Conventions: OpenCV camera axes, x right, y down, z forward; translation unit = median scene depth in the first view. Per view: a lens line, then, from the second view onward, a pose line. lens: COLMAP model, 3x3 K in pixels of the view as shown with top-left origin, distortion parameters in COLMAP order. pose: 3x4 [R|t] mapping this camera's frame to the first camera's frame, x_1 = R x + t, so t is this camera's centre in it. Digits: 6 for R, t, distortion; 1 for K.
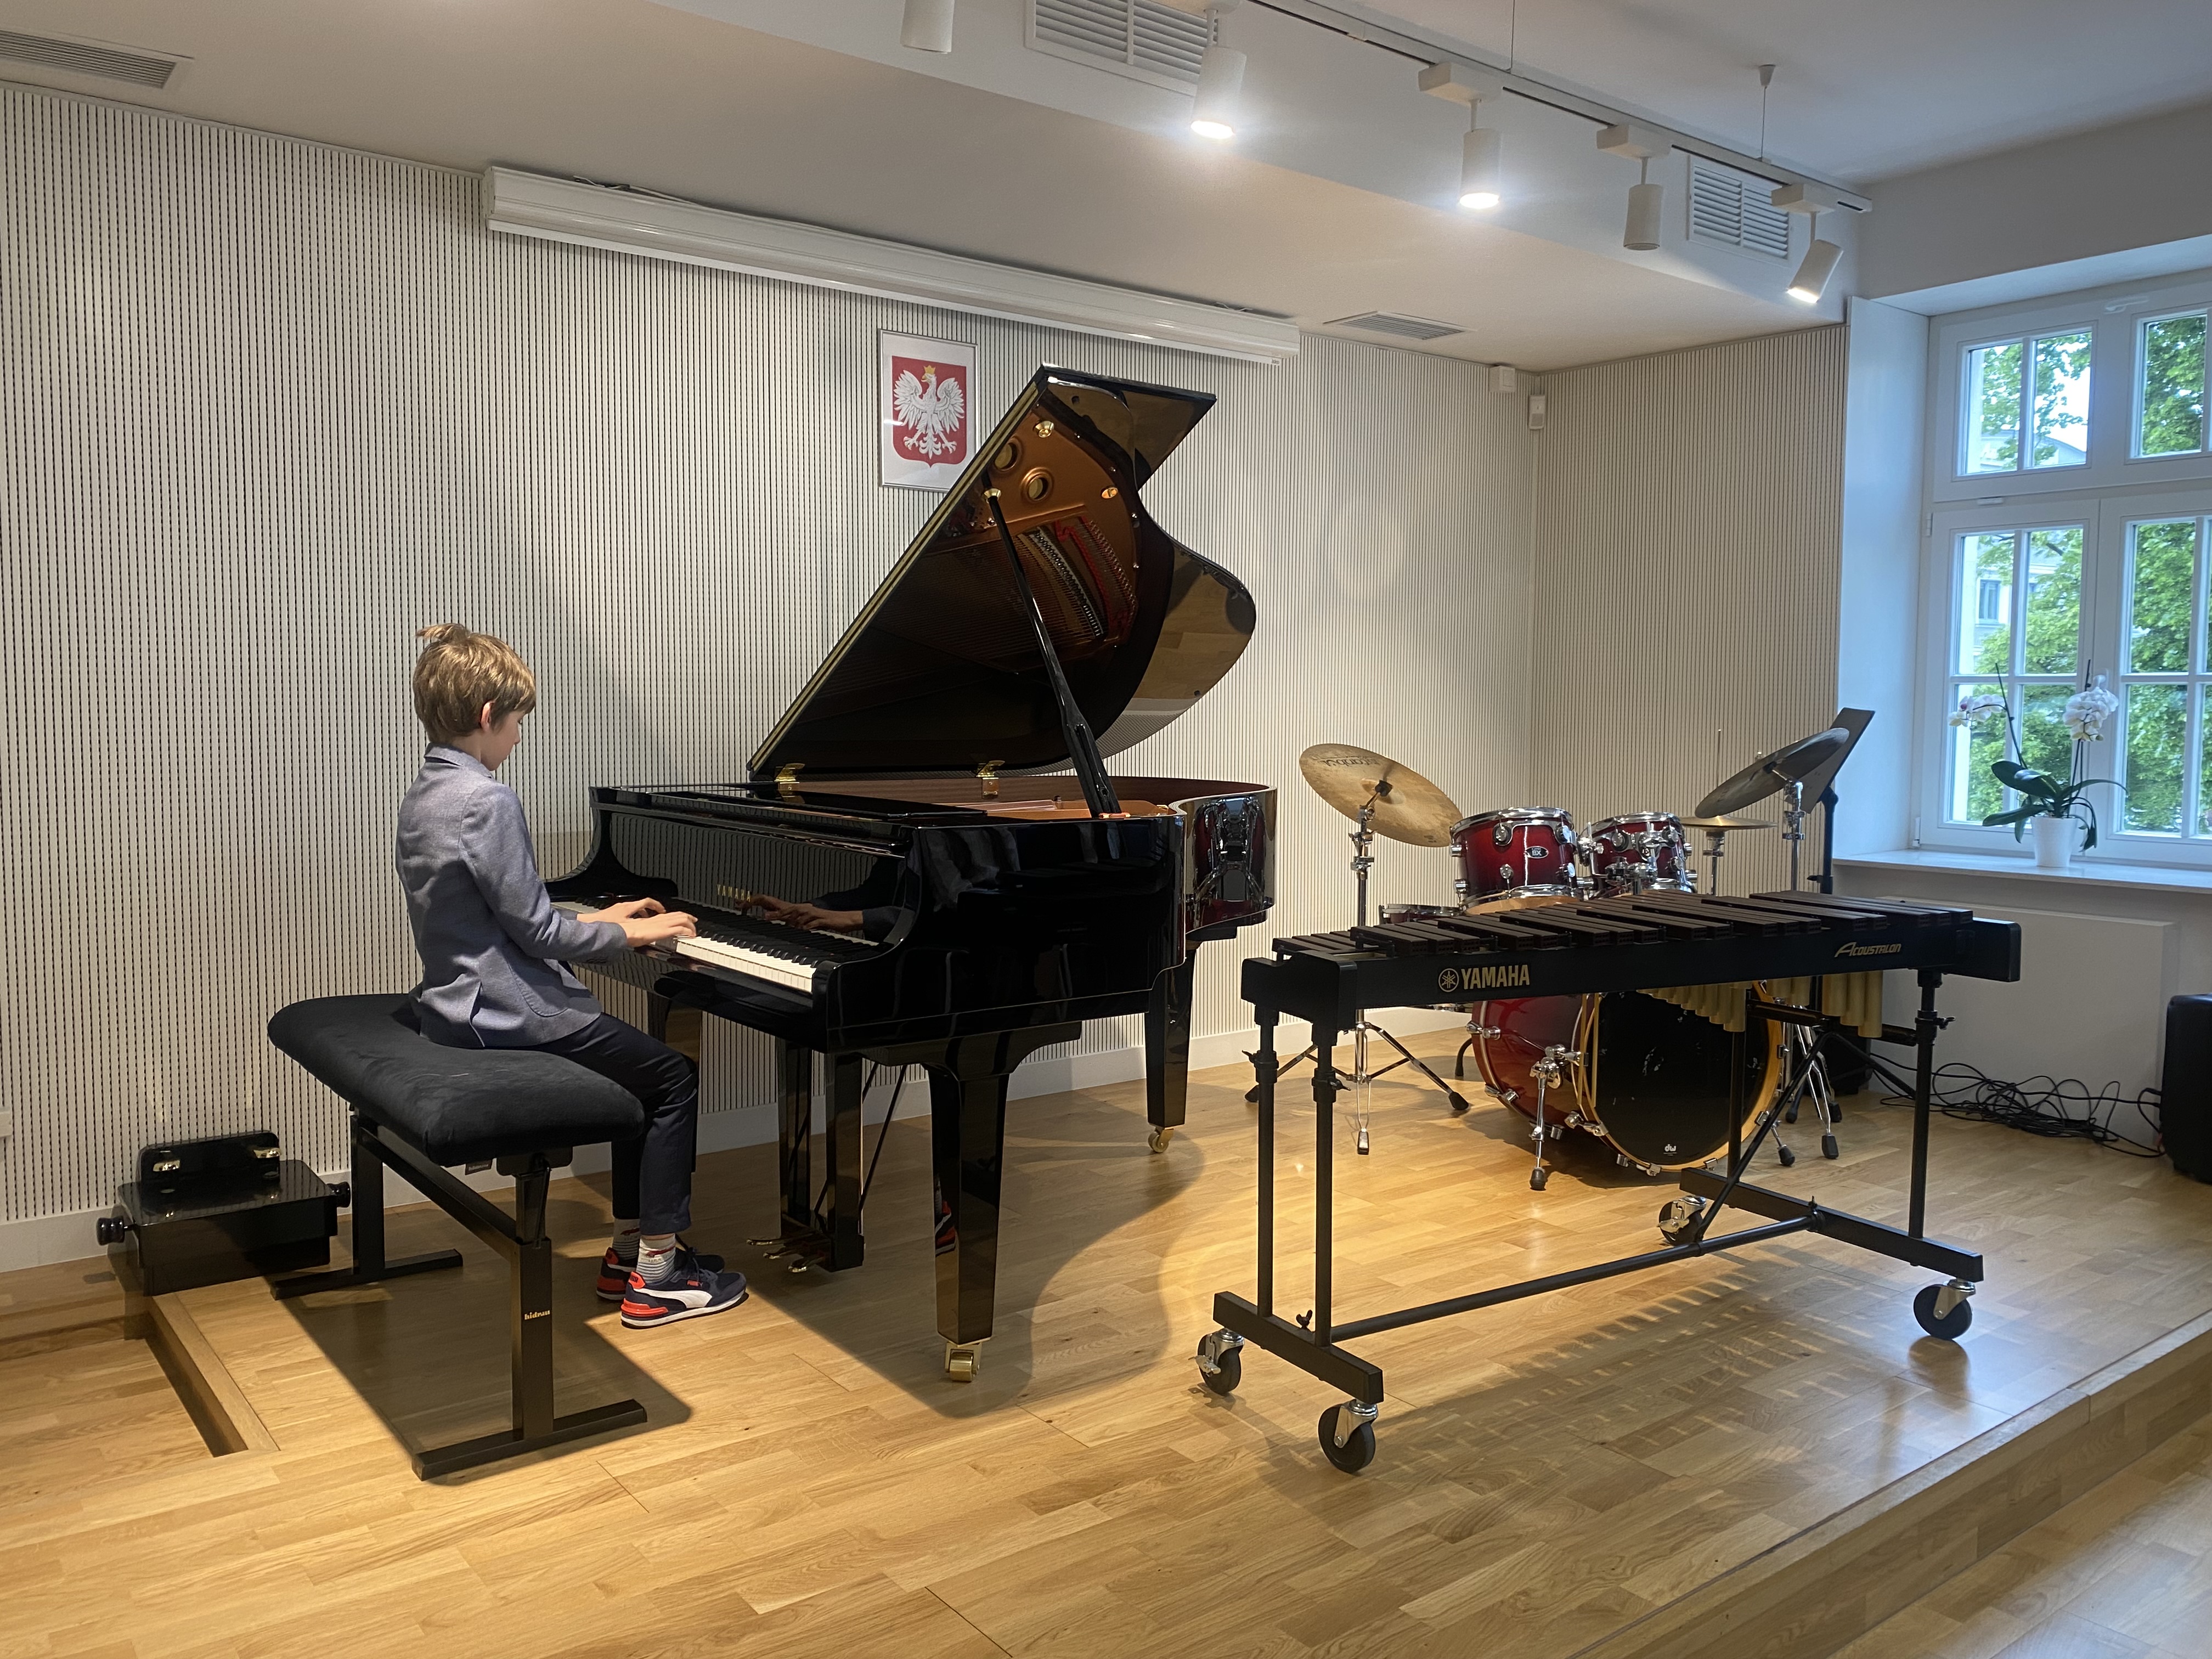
lens RADIAL K [[1707.4, 0, 1086.2], [0, 1707.4, 804.2], [0, 0, 1]] dist [0.025378, -0.029620]
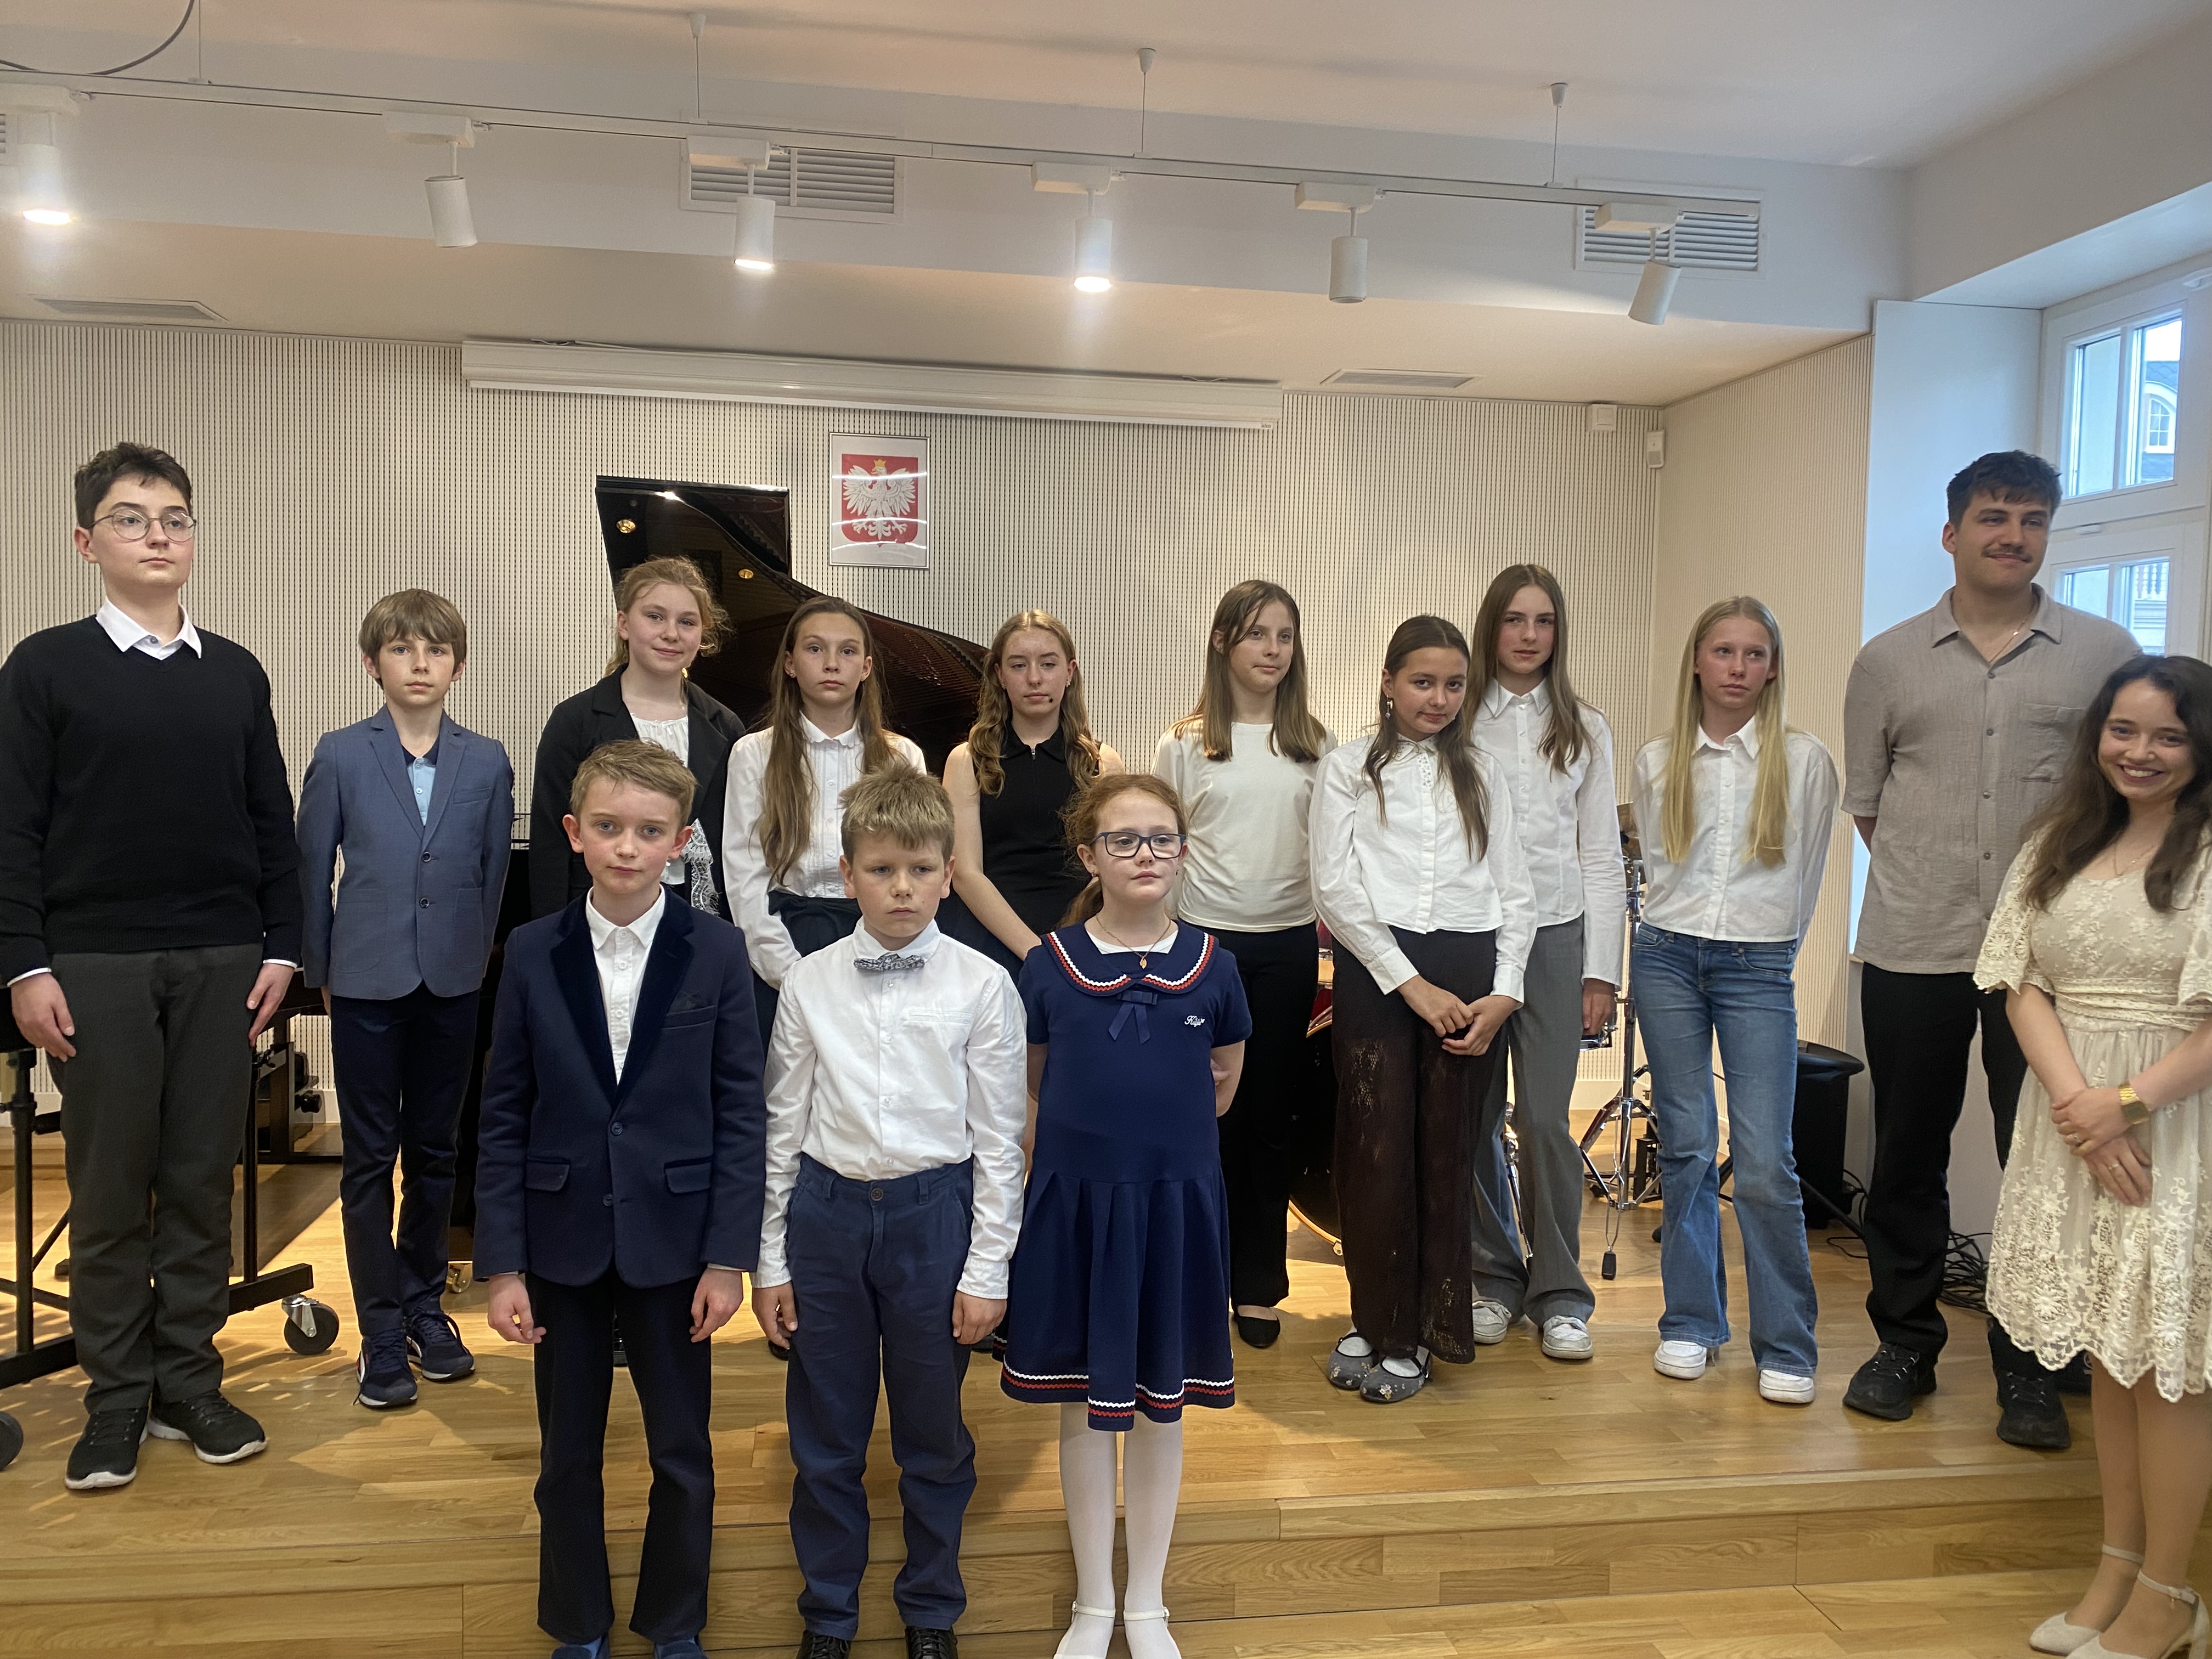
lens RADIAL K [[1707.4, 0, 1101.7], [0, 1707.4, 812.6], [0, 0, 1]] dist [0.025378, -0.029620]
pose [[0.875100, 0.034872, -0.482684, 0.749850], [-0.045587, 0.998905, -0.010481, -0.018092], [0.481791, 0.031176, 0.875732, 0.094245]]
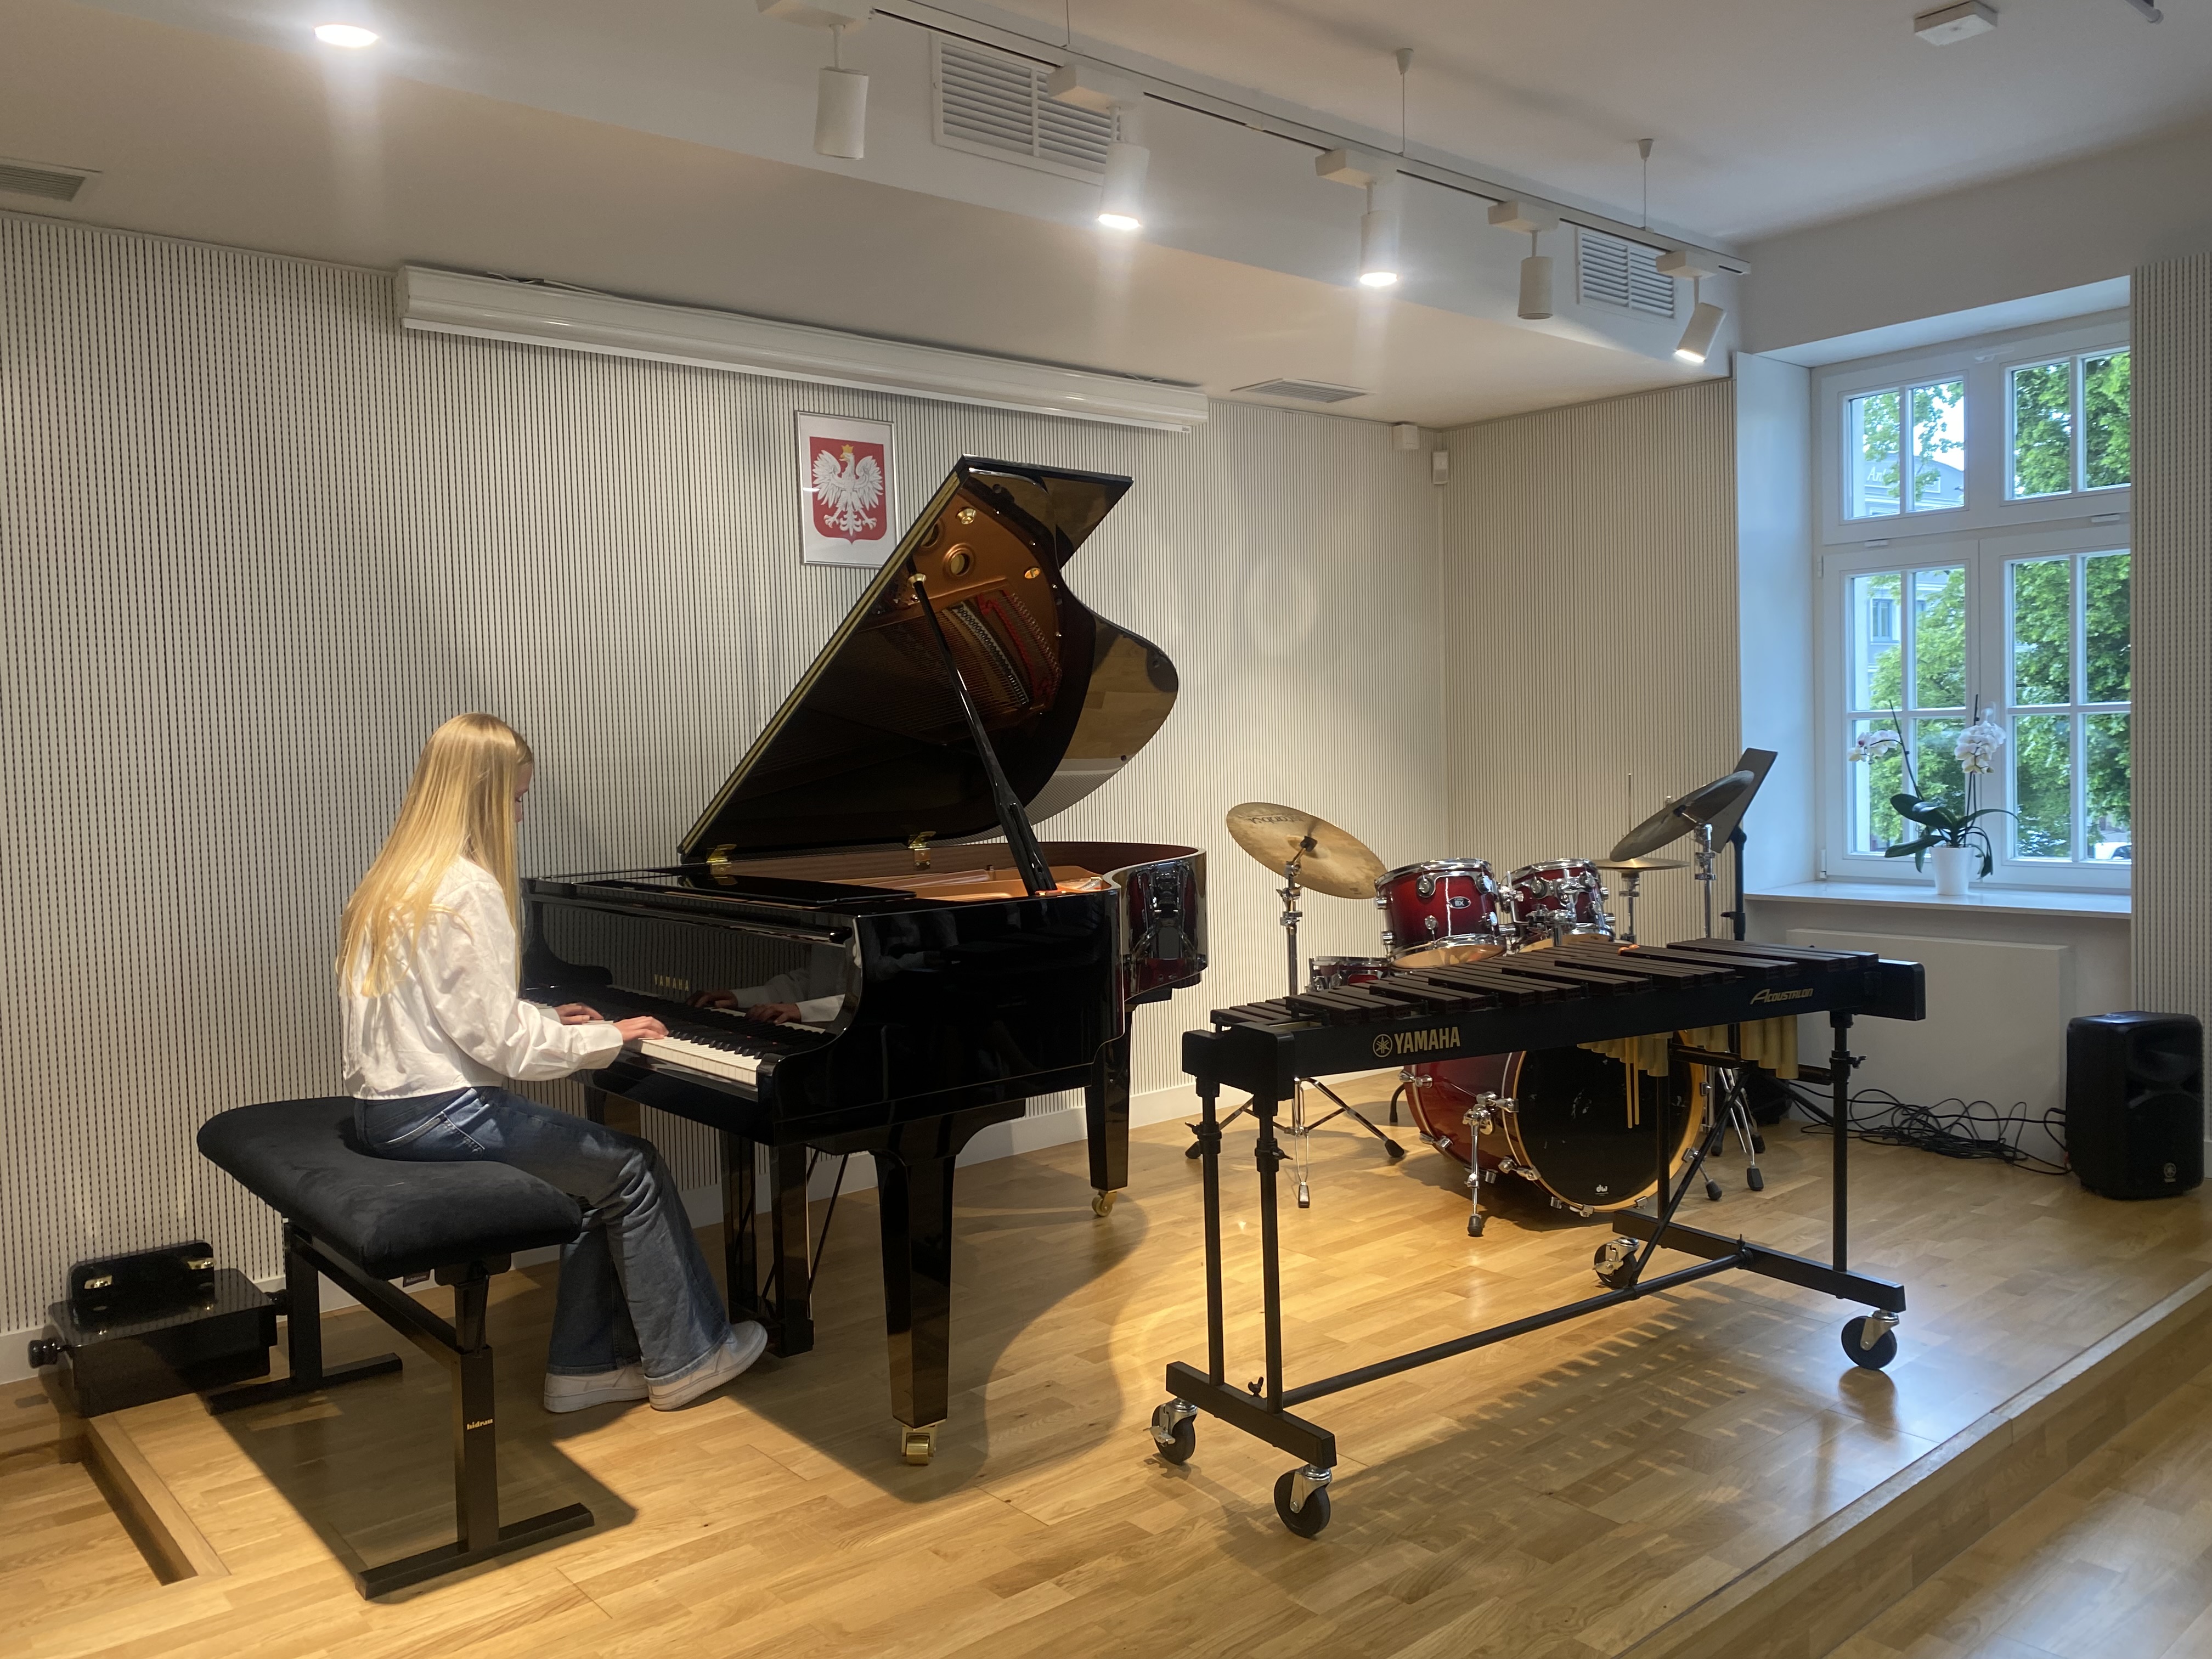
lens RADIAL K [[1707.4, 0, 1087.0], [0, 1707.4, 801.6], [0, 0, 1]] dist [0.025378, -0.029620]
pose [[0.998272, -0.036191, 0.046296, -0.005284], [0.037404, 0.998972, -0.025599, -0.017536], [-0.045322, 0.027286, 0.998600, -0.015125]]
